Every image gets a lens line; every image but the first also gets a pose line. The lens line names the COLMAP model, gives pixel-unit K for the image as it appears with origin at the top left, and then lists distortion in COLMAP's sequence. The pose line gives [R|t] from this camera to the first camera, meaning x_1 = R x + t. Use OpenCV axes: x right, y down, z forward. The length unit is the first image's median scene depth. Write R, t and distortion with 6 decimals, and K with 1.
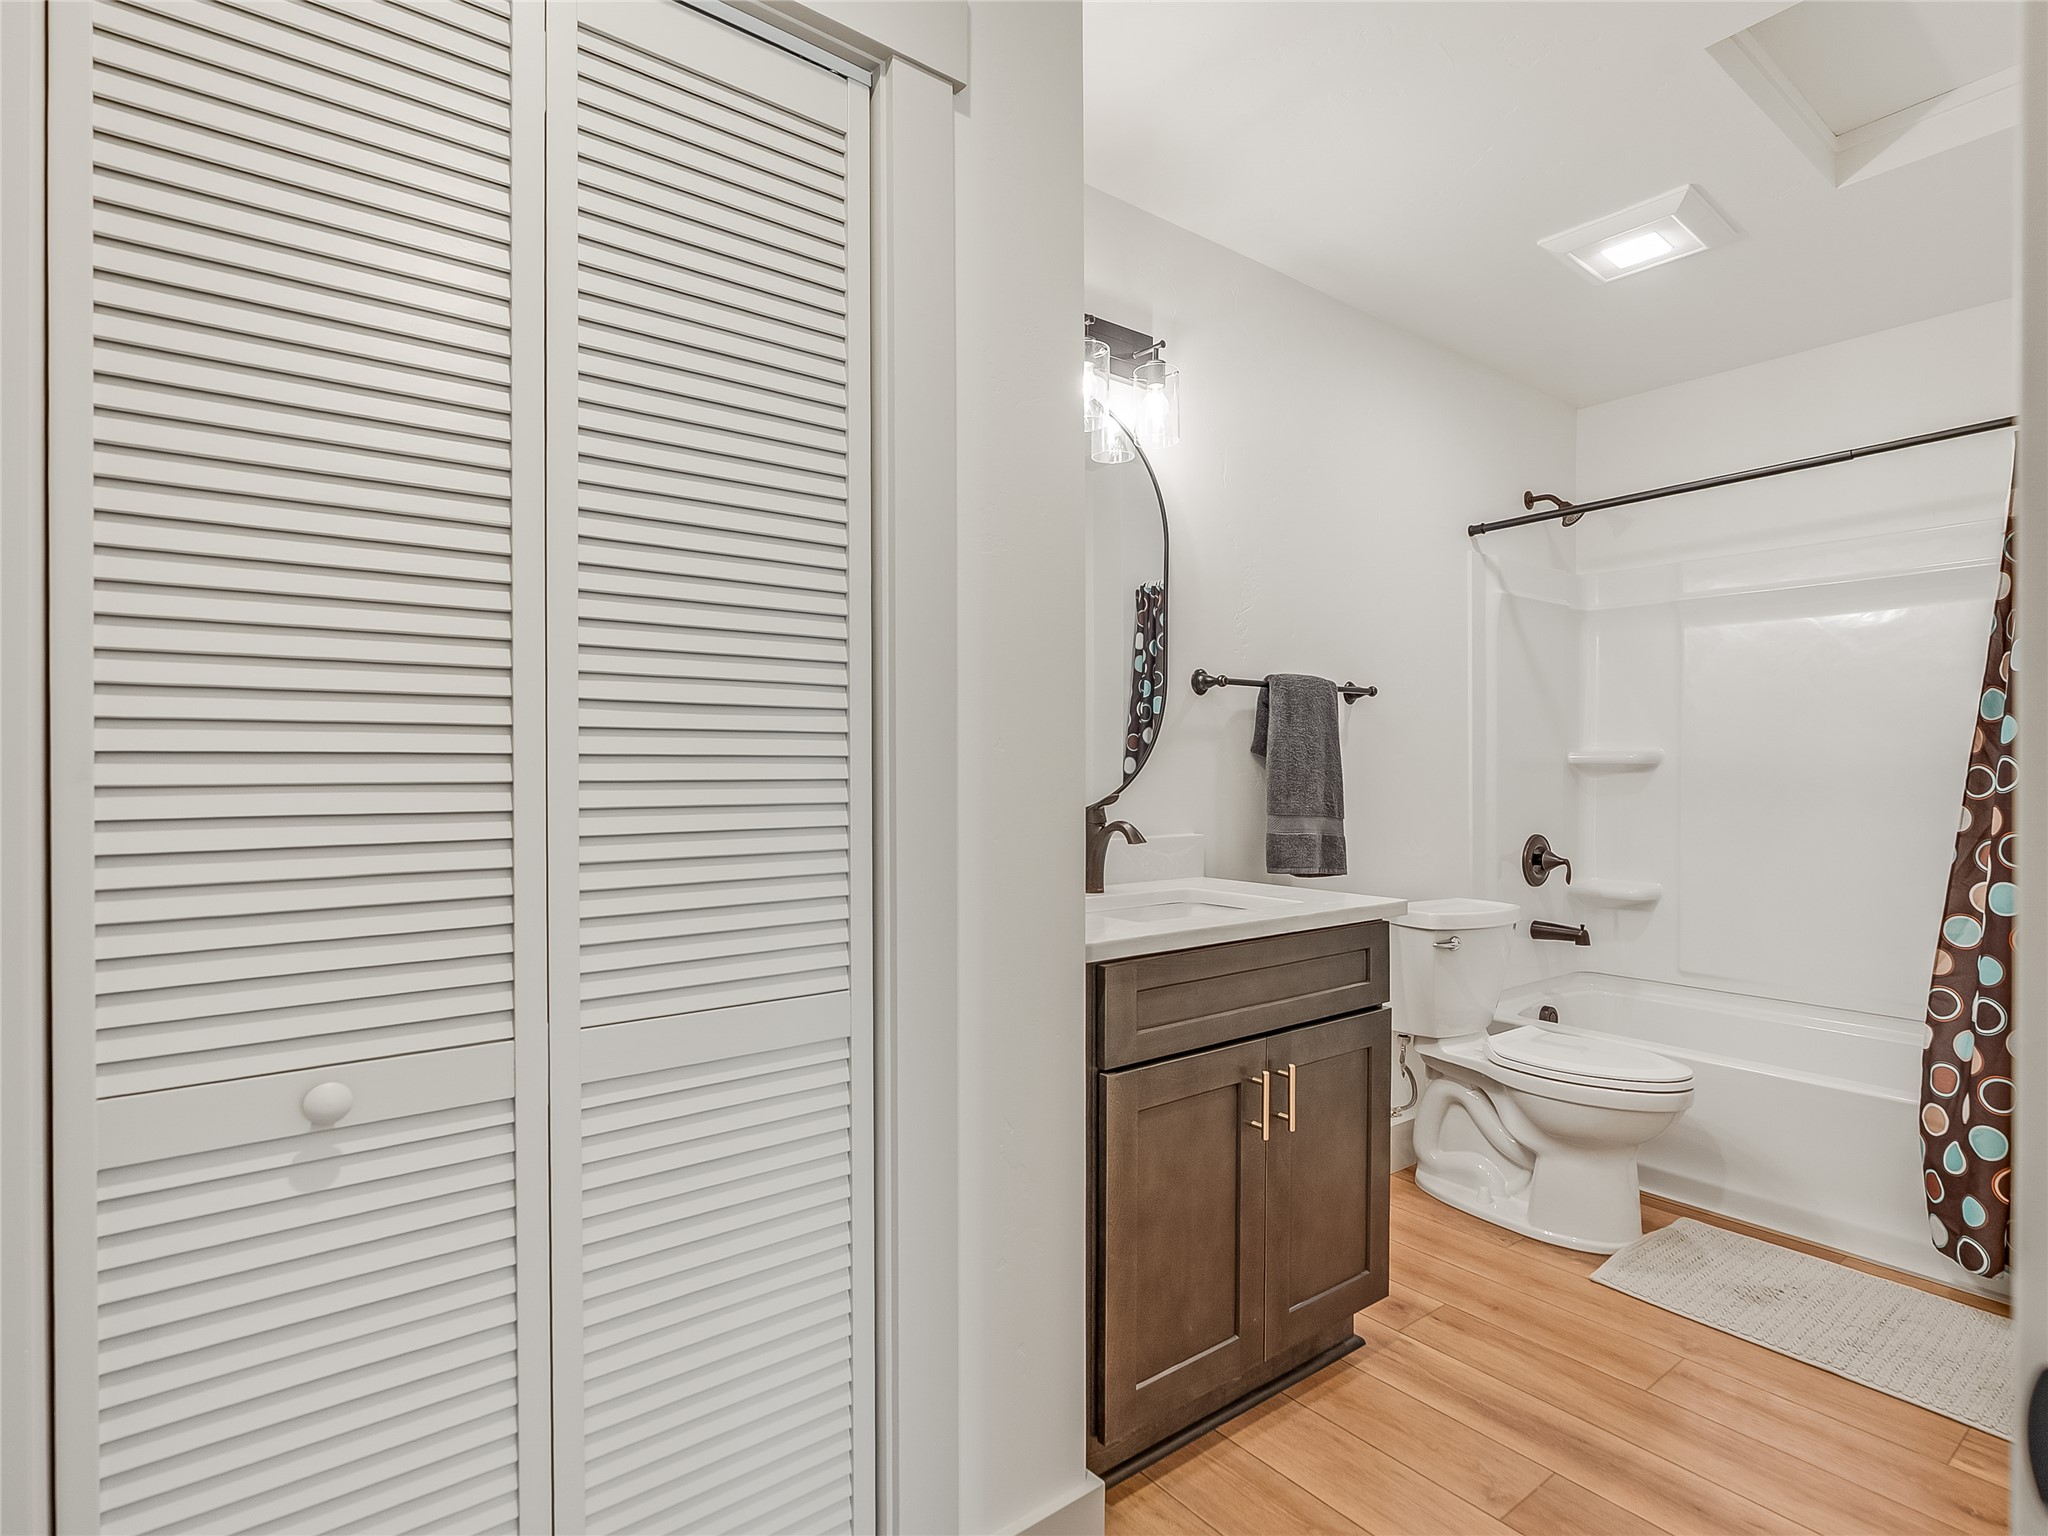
lens RADIAL K [[1047.1, 0, 1033.3], [0, 1047.1, 756.3], [0, 0, 1]] dist [-0.000365, 0.000422]
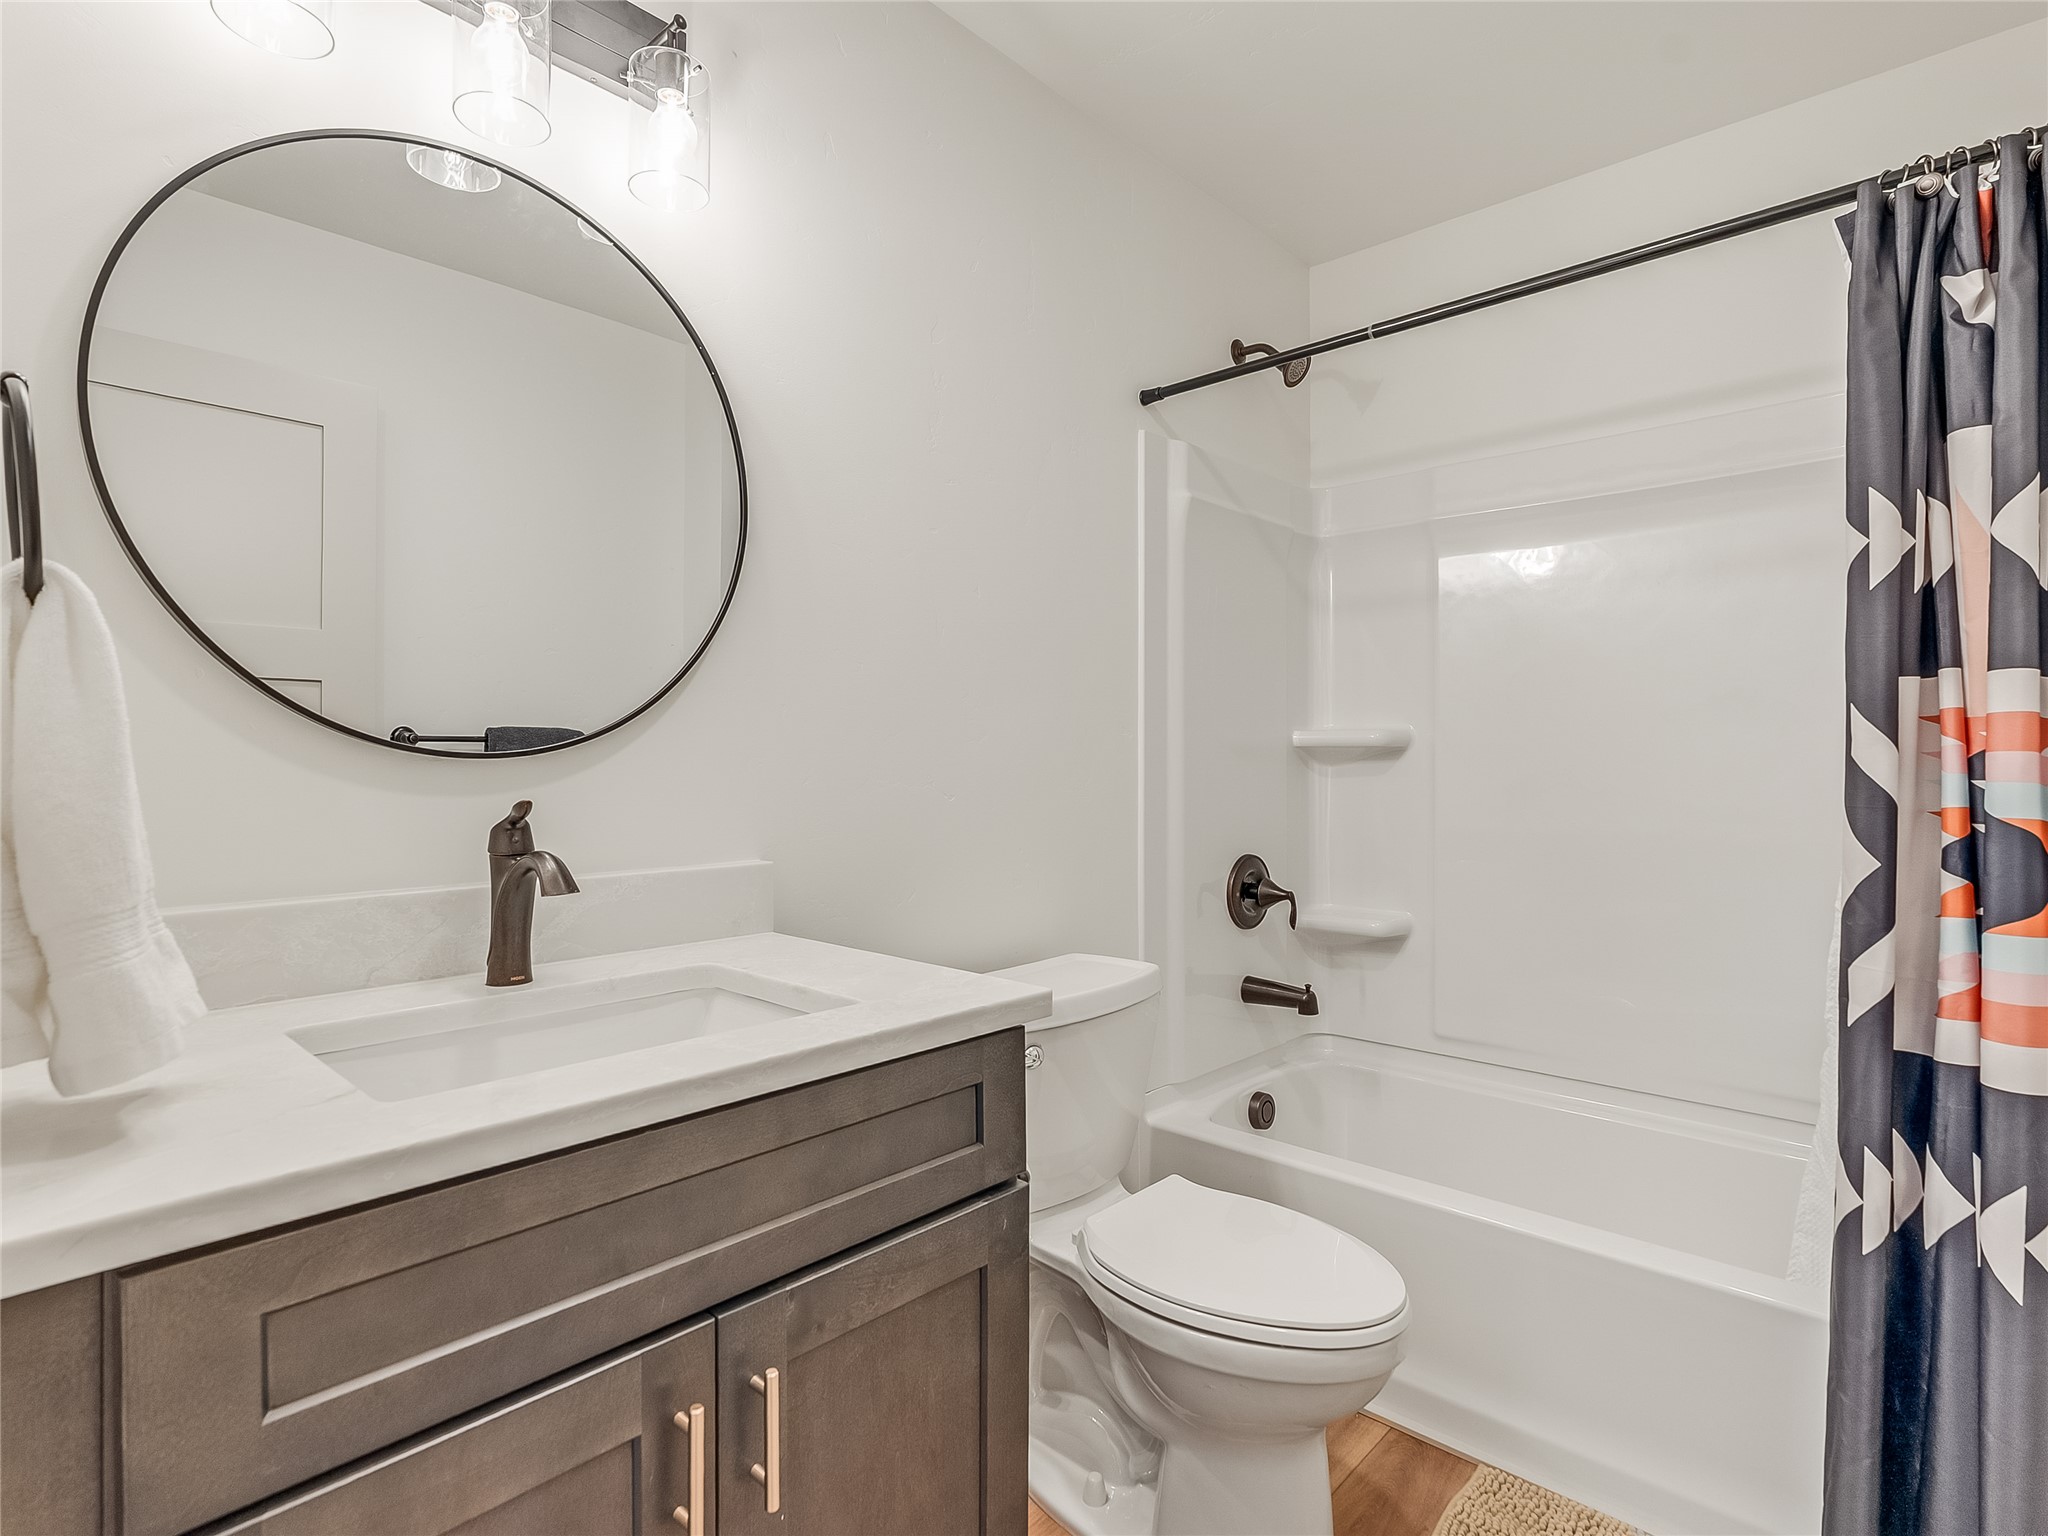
lens RADIAL K [[1047.1, 0, 1017.1], [0, 1047.1, 769.8], [0, 0, 1]] dist [-0.000365, 0.000422]
pose [[0.977274, -0.012029, 0.211637, 0.194481], [0.007336, 0.999710, 0.022943, 0.004762], [-0.211852, -0.020869, 0.977079, 0.377830]]
